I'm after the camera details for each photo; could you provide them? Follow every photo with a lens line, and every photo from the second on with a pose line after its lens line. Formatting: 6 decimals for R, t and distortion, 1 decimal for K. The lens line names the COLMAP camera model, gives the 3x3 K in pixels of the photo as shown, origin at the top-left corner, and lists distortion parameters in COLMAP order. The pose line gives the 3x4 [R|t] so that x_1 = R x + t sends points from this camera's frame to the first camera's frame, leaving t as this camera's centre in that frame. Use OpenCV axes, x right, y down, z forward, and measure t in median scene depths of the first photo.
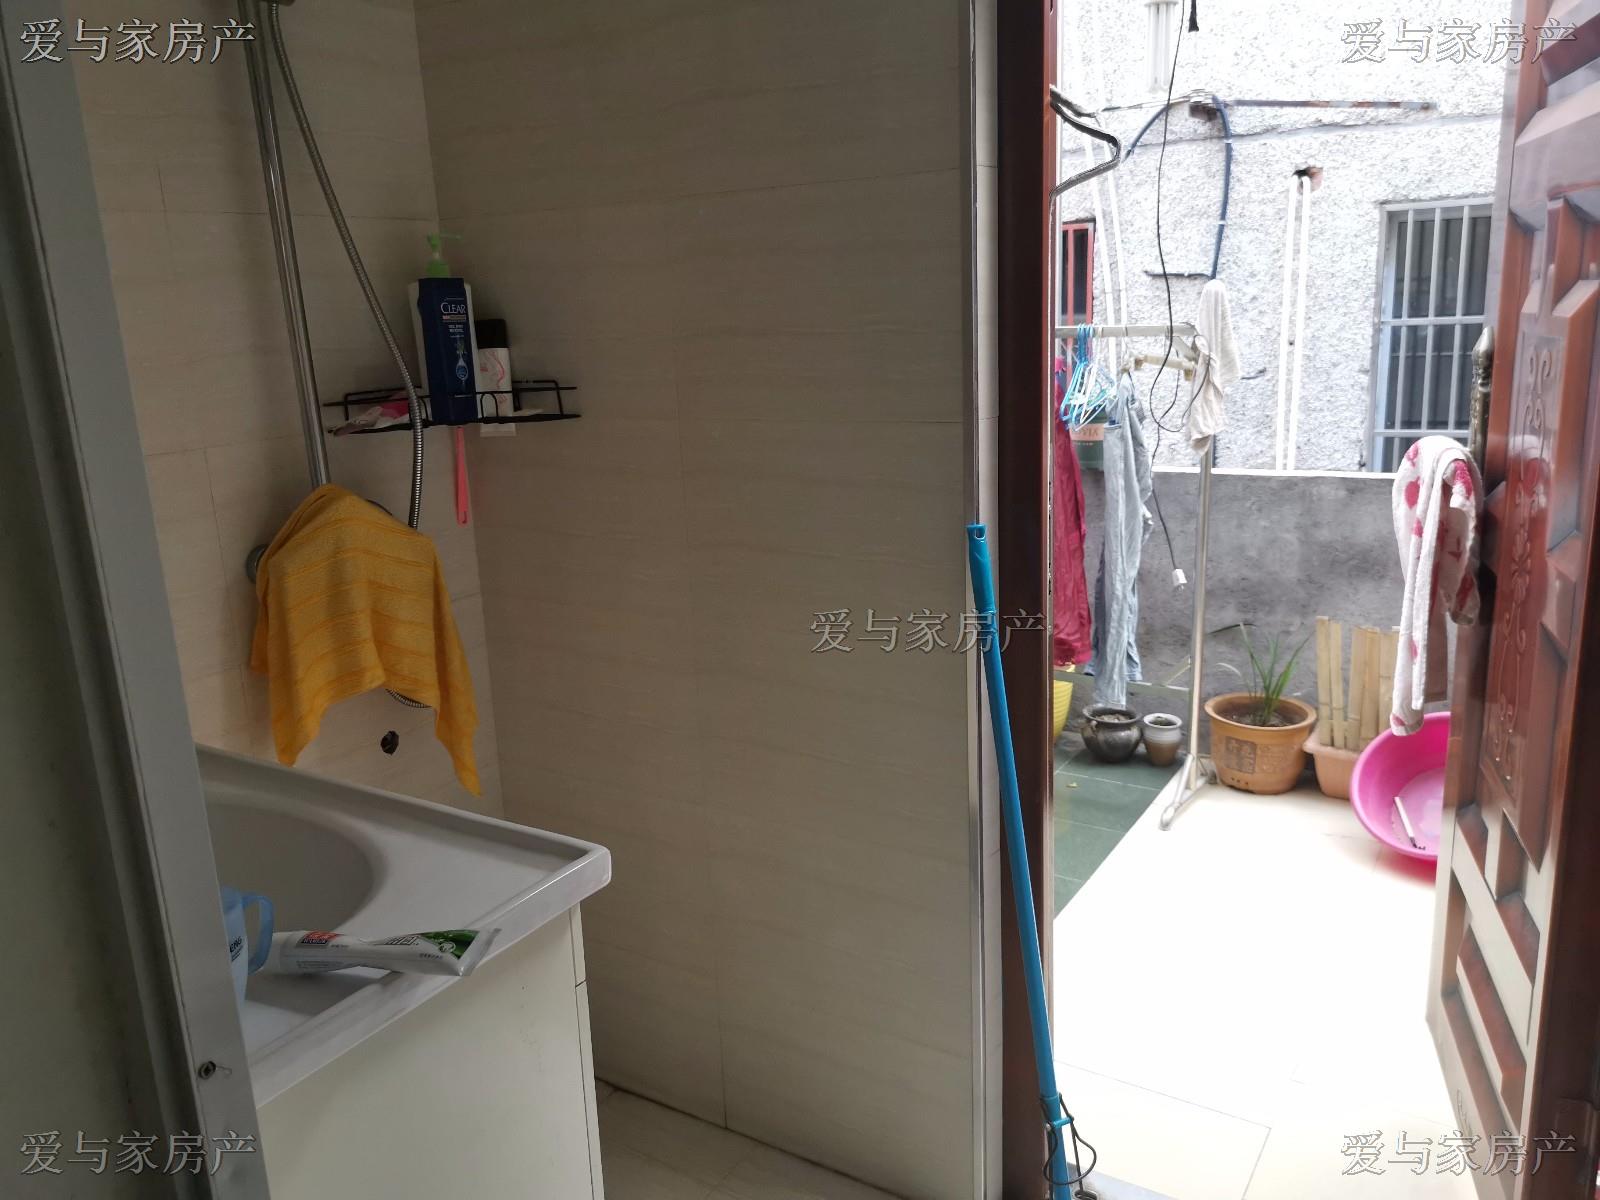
lens RADIAL K [[1231.8, 0, 802.4], [0, 1231.8, 604.8], [0, 0, 1]] dist [0.000234, -0.004084]
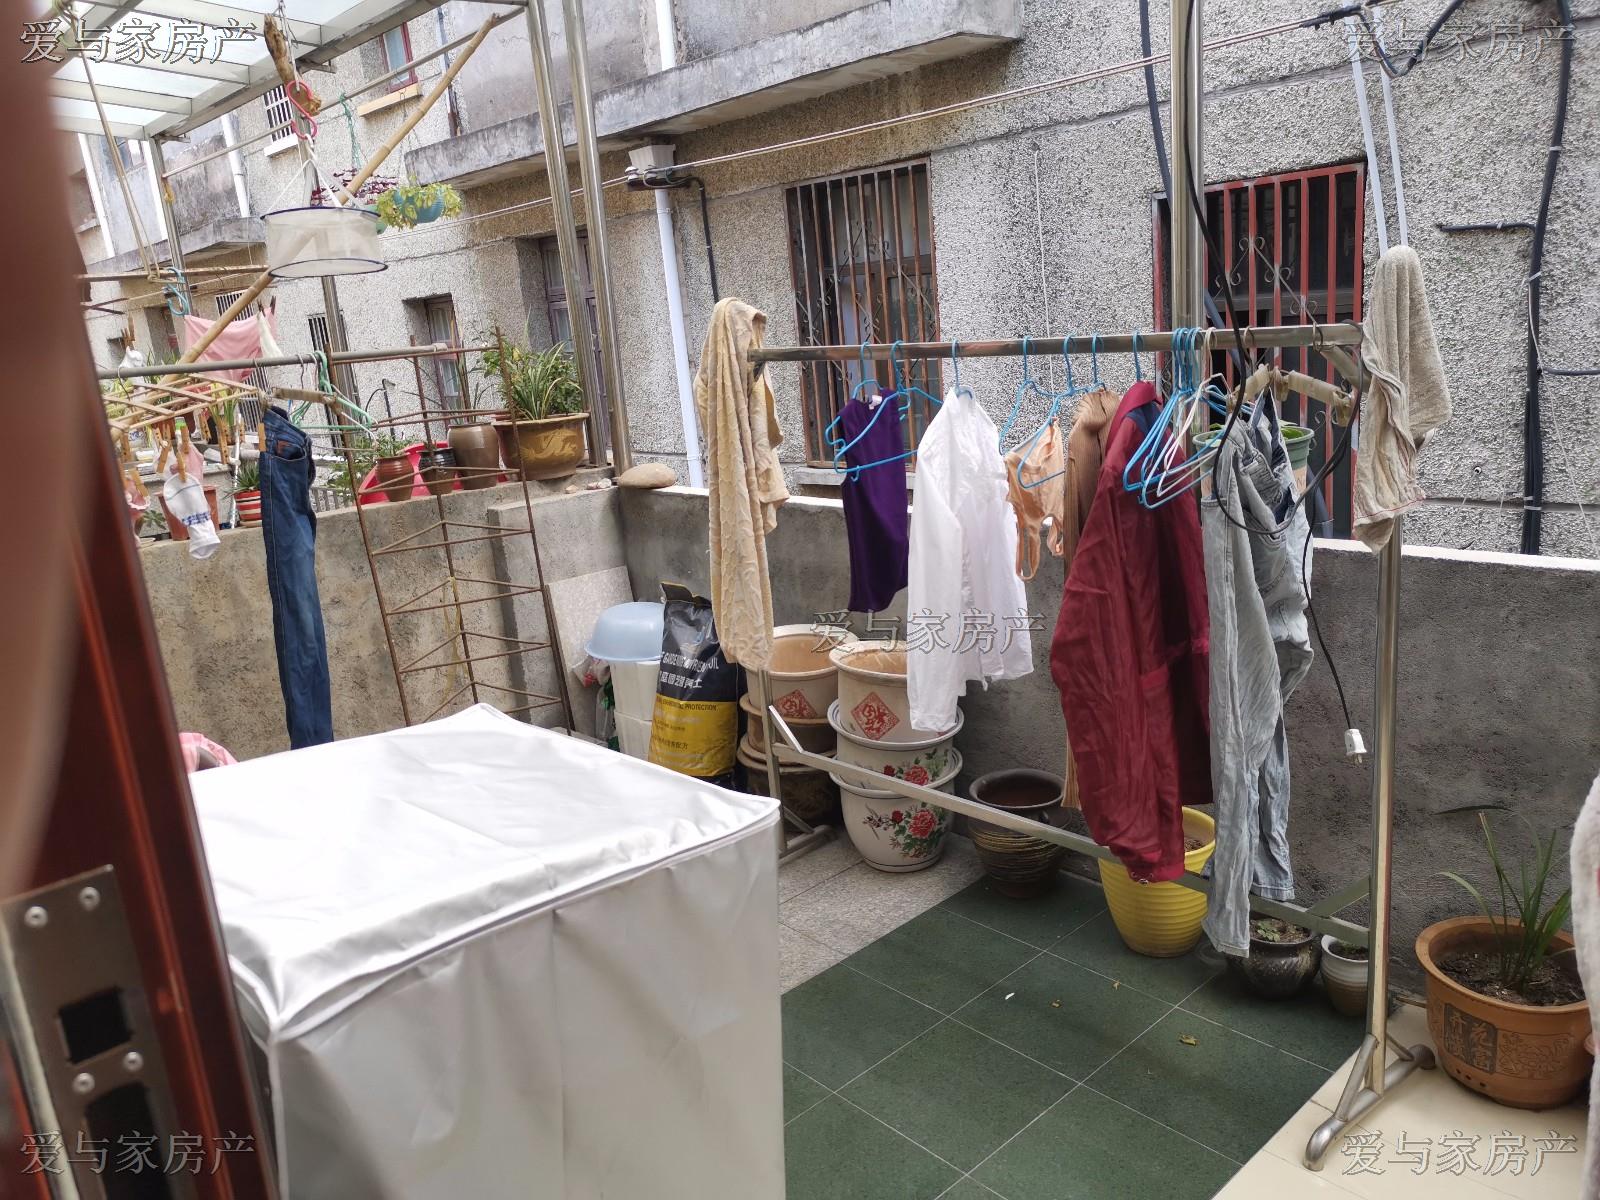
lens RADIAL K [[1231.8, 0, 797.8], [0, 1231.8, 592.9], [0, 0, 1]] dist [0.000234, -0.004084]
pose [[0.959851, 0.021680, -0.279673, 0.200375], [-0.019548, 0.999755, 0.010409, -0.090991], [0.279830, -0.004524, 0.960039, 0.329675]]
